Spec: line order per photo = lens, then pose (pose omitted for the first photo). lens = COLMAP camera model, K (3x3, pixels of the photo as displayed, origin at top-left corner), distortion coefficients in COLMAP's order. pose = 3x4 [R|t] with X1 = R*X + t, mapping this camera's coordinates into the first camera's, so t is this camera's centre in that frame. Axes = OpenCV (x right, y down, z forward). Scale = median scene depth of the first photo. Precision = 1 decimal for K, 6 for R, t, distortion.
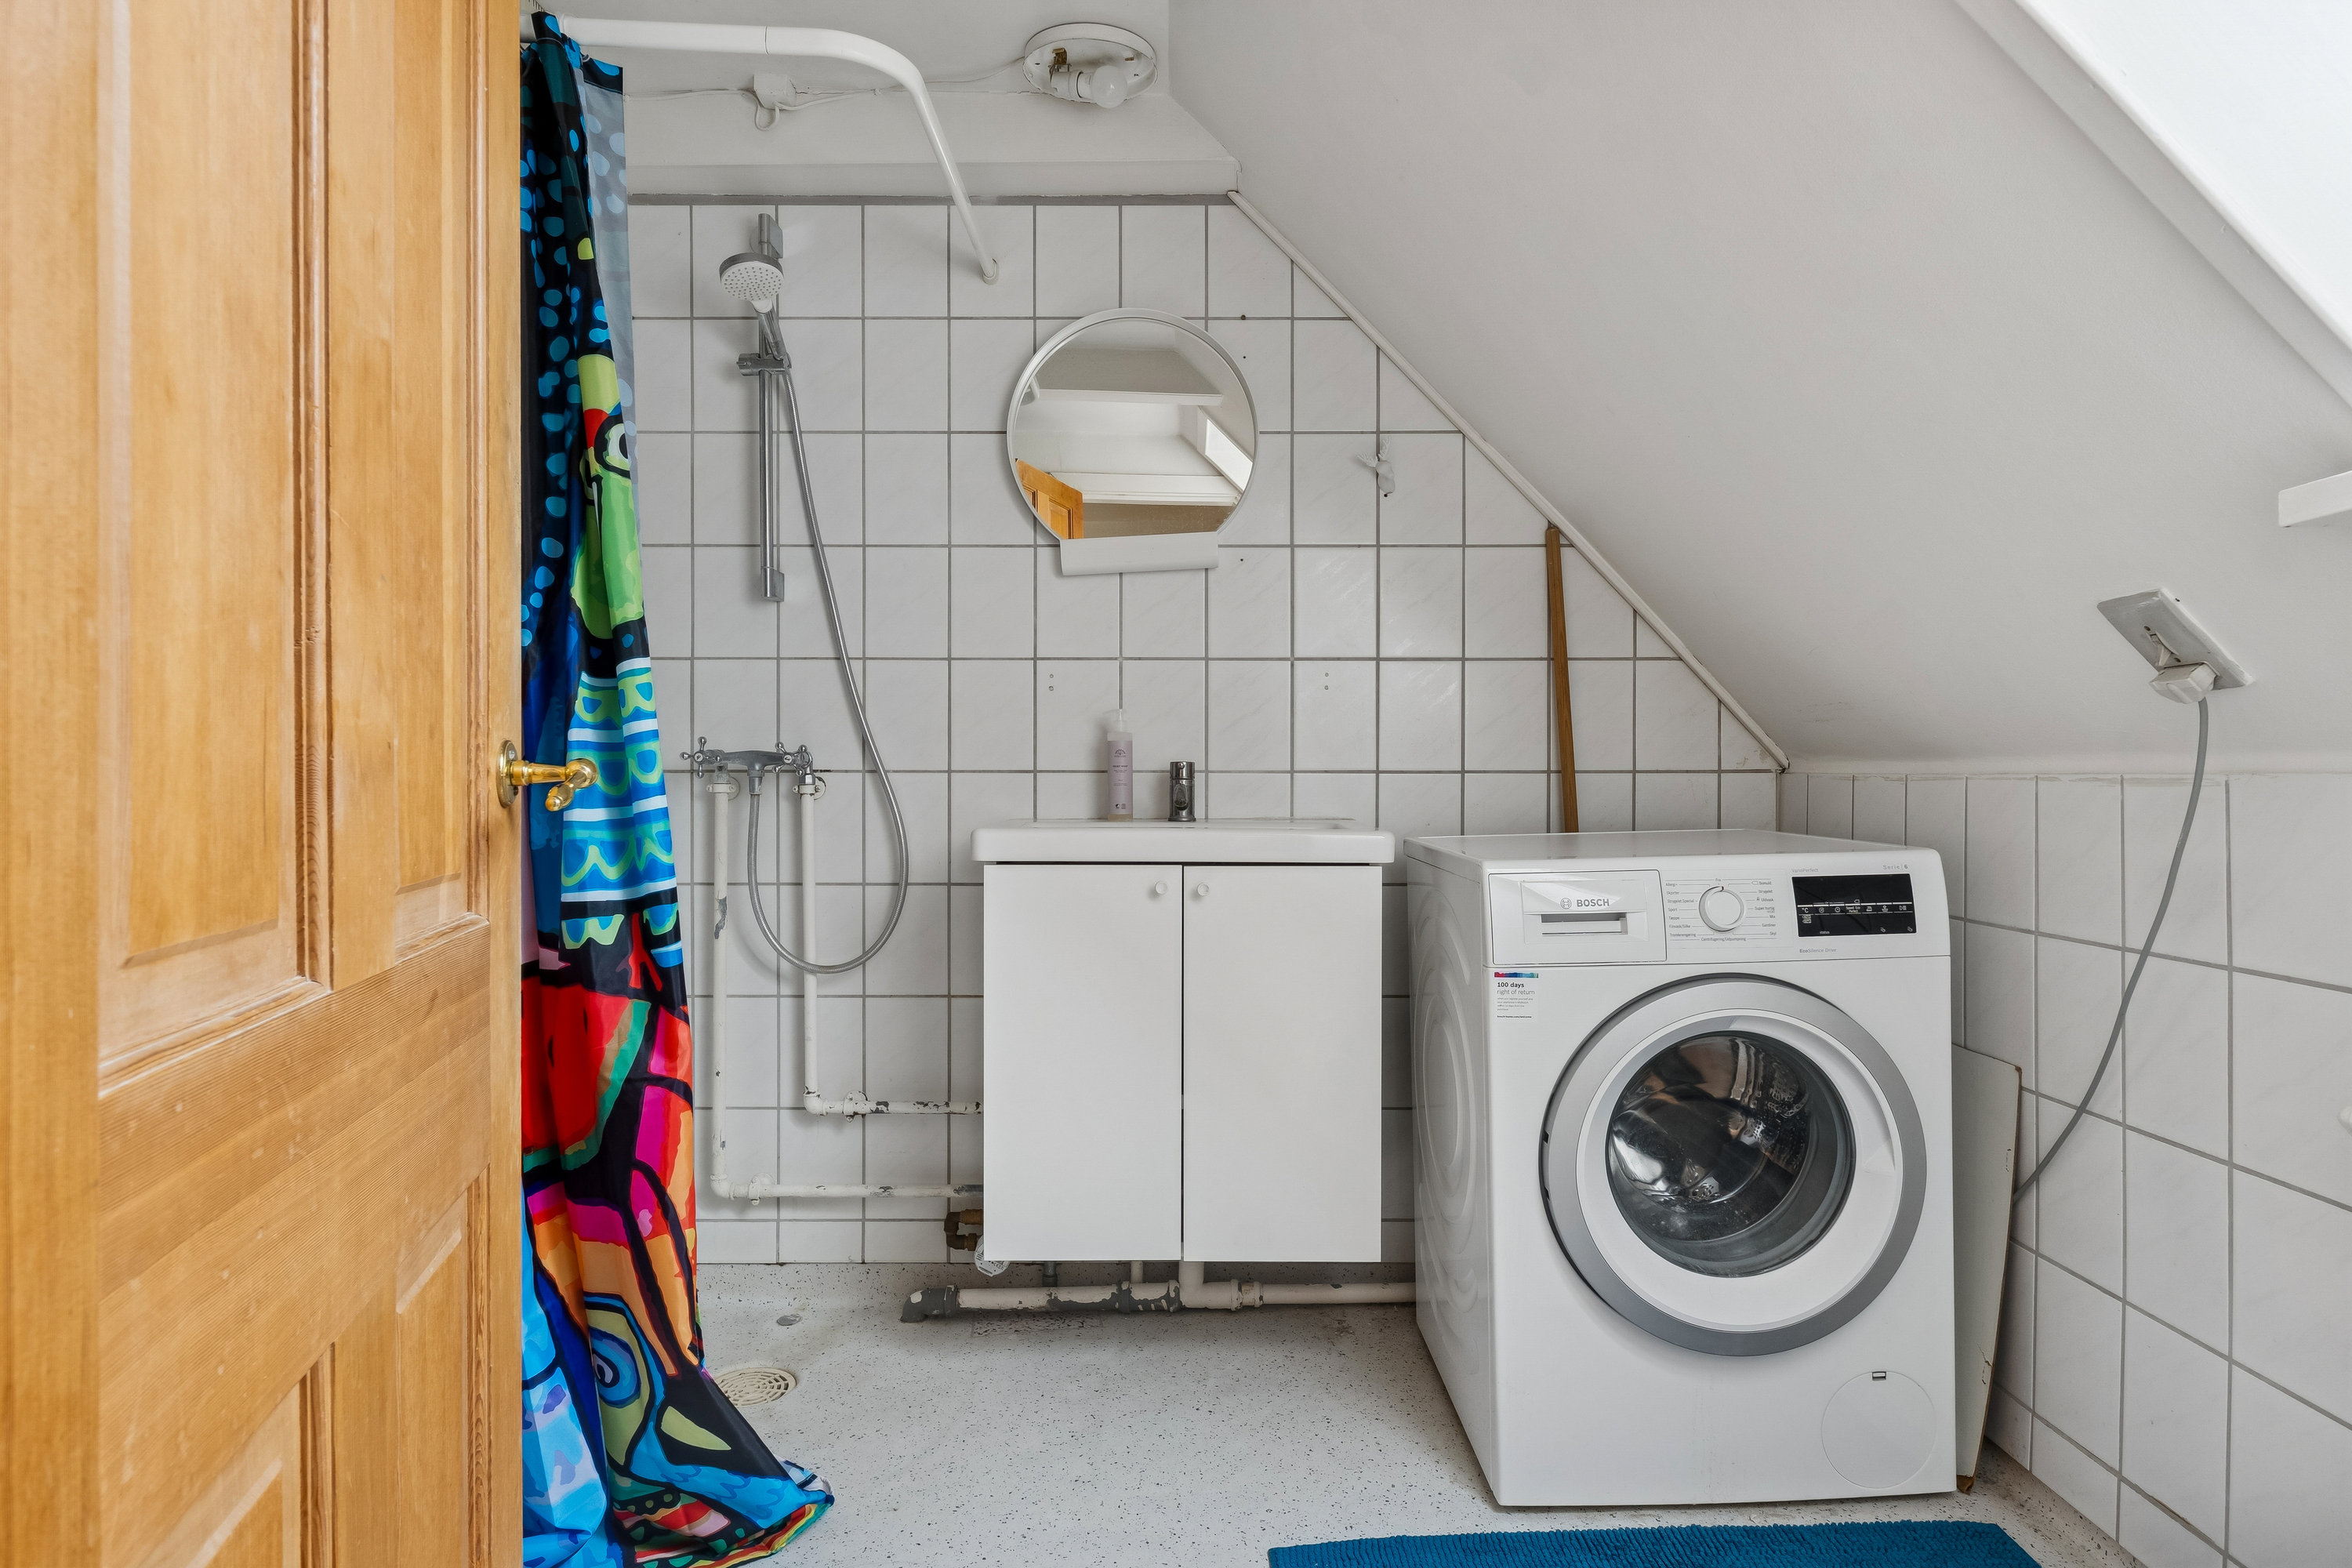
lens RADIAL K [[1348.7, 0, 1177.5], [0, 1348.7, 778.5], [0, 0, 1]] dist [-0.004734, 0.000024]
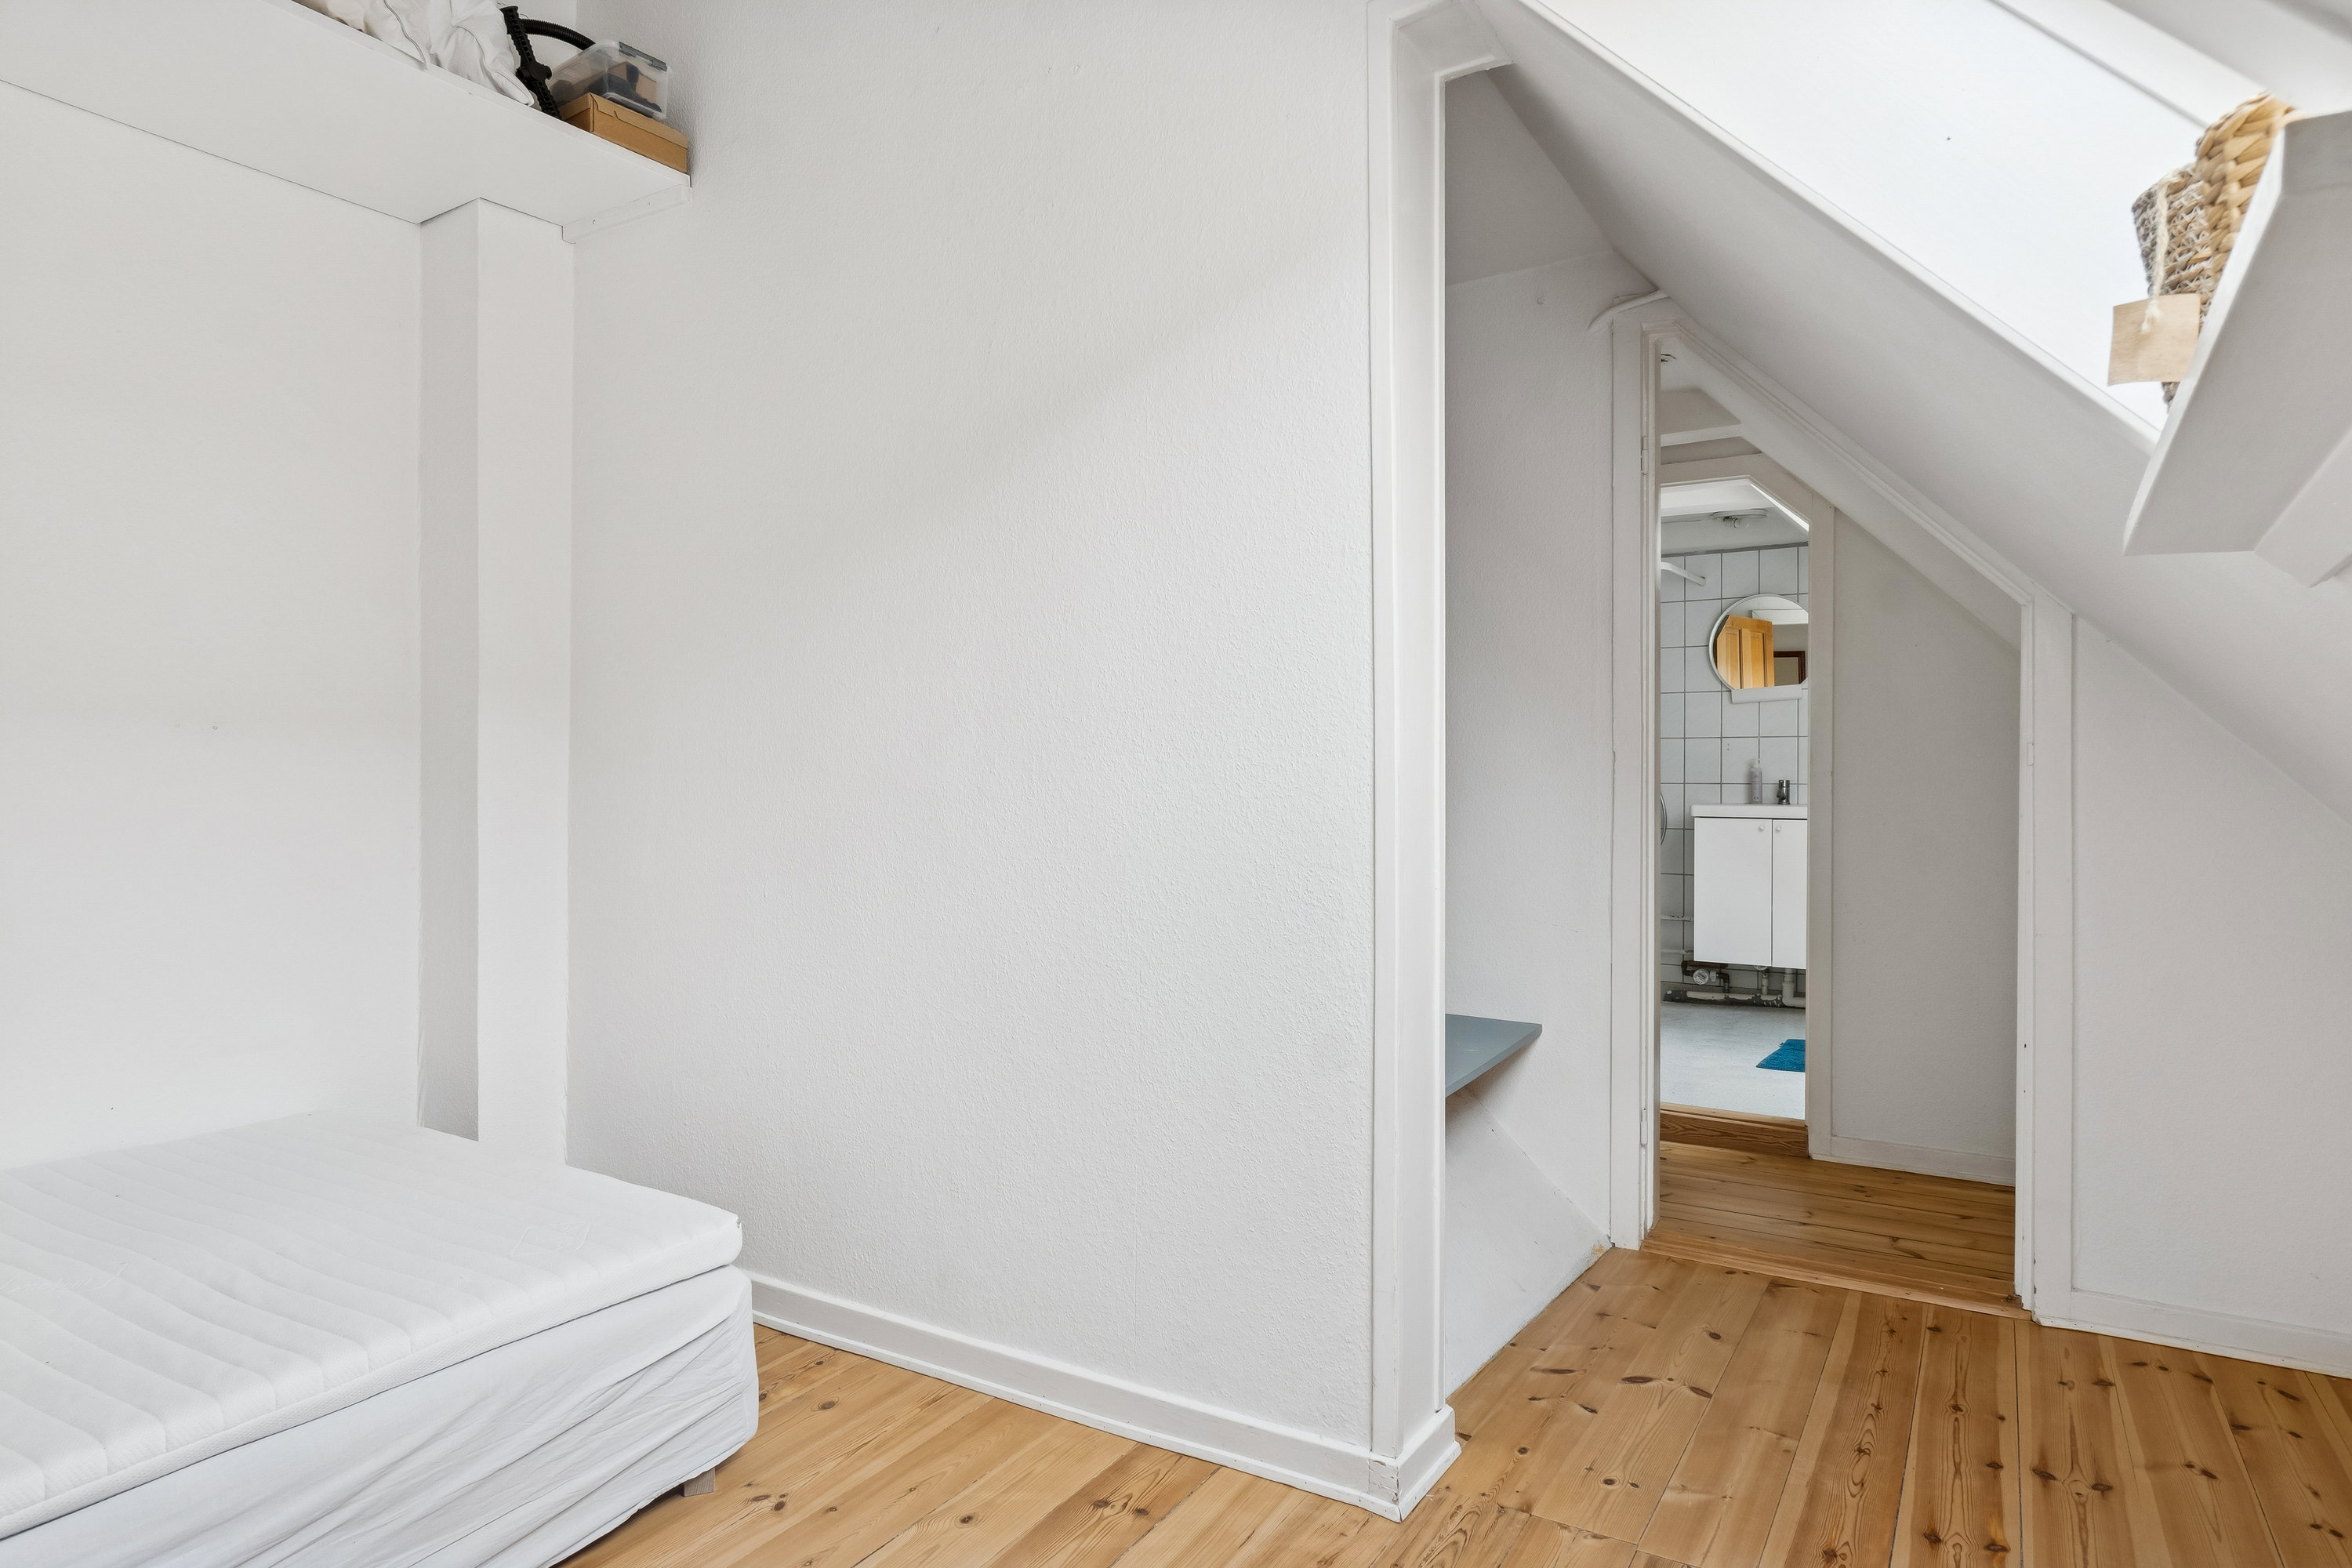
lens RADIAL K [[1348.7, 0, 1173.2], [0, 1348.7, 778.6], [0, 0, 1]] dist [-0.004734, 0.000024]
pose [[0.850034, 0.005585, -0.526698, 0.344203], [-0.006714, 0.999977, -0.000231, -0.006847], [0.526685, 0.003733, 0.850053, -1.639540]]
